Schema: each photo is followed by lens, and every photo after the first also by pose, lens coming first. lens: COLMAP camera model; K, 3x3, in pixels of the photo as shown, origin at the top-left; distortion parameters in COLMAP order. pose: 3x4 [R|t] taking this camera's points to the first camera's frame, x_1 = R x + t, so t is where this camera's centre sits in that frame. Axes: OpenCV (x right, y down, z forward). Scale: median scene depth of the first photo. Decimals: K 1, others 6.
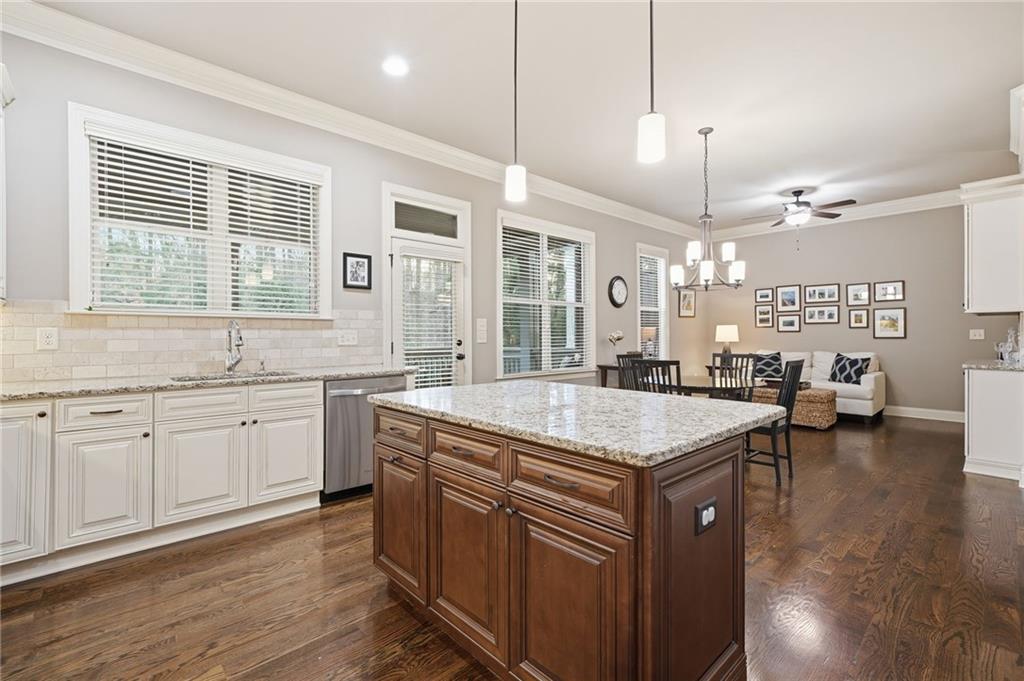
lens RADIAL K [[467.0, 0, 523.2], [0, 467.0, 333.3], [0, 0, 1]] dist [0.004336, 0.000310]
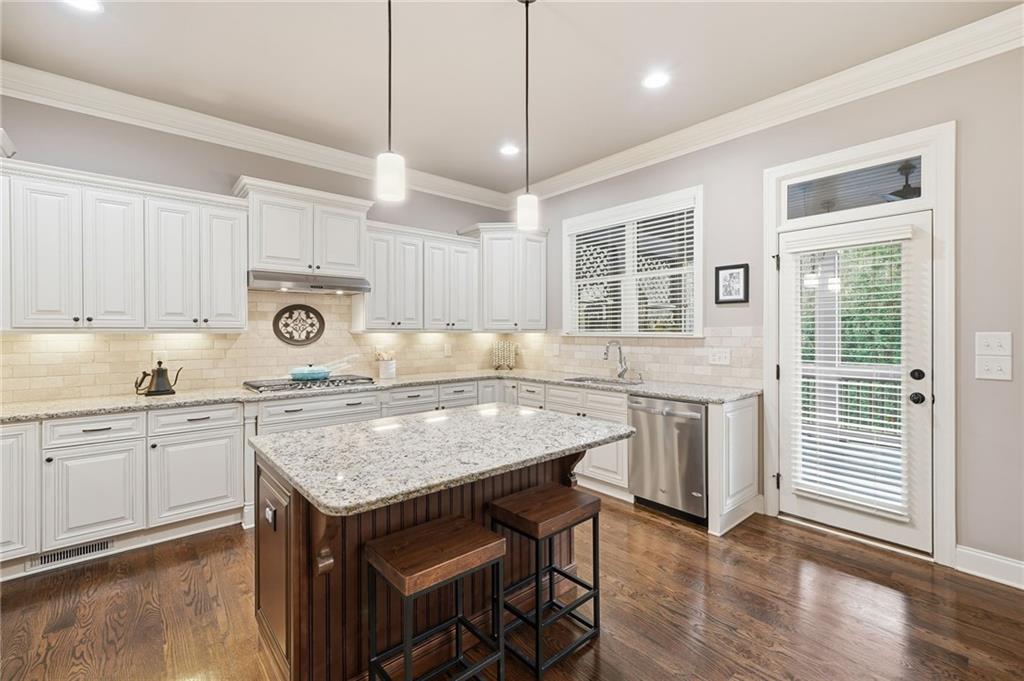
lens RADIAL K [[434.5, 0, 517.0], [0, 434.5, 337.3], [0, 0, 1]] dist [-0.000038, -0.000360]
pose [[-0.046666, 0.013366, -0.998821, 0.510504], [0.005060, 0.999901, 0.013144, -0.042267], [0.998898, -0.004440, -0.046729, 0.617845]]
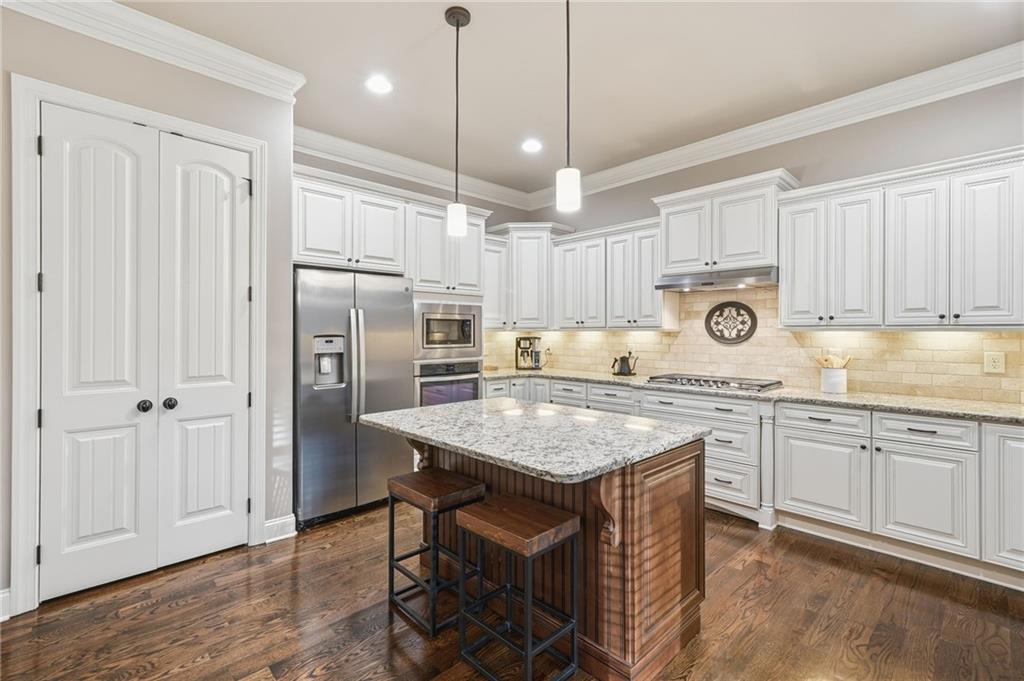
lens RADIAL K [[467.0, 0, 507.9], [0, 467.0, 331.4], [0, 0, 1]] dist [0.004336, 0.000310]
pose [[-0.999941, 0.001338, -0.010801, 0.059279], [0.001362, 0.999997, -0.002243, -0.039262], [0.010798, -0.002257, -0.999939, 1.090571]]
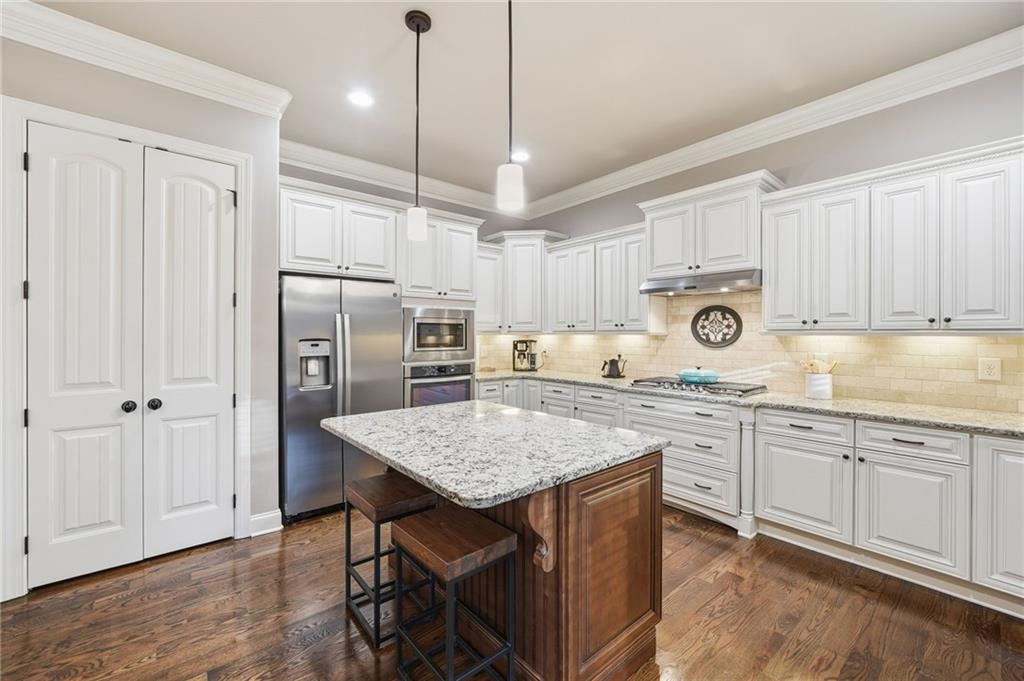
lens RADIAL K [[420.1, 0, 507.8], [0, 420.1, 334.1], [0, 0, 1]] dist [-0.012322, 0.002298]
pose [[-0.998547, 0.001270, 0.053867, -0.030223], [0.001214, 0.999999, -0.001081, -0.042654], [-0.053869, -0.001014, -0.998548, 1.016346]]
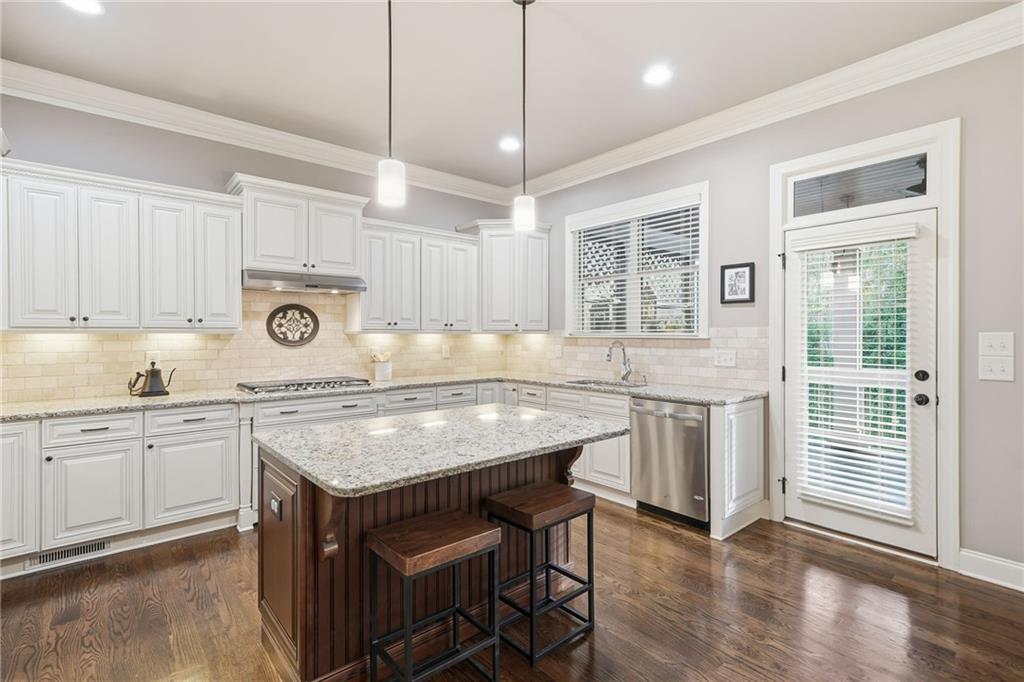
lens RADIAL K [[467.0, 0, 516.7], [0, 467.0, 342.4], [0, 0, 1]] dist [0.004336, 0.000310]
pose [[-0.054016, 0.019900, -0.998342, 0.552042], [0.004135, 0.999797, 0.019706, -0.040165], [0.998531, -0.003064, -0.054088, 0.626639]]
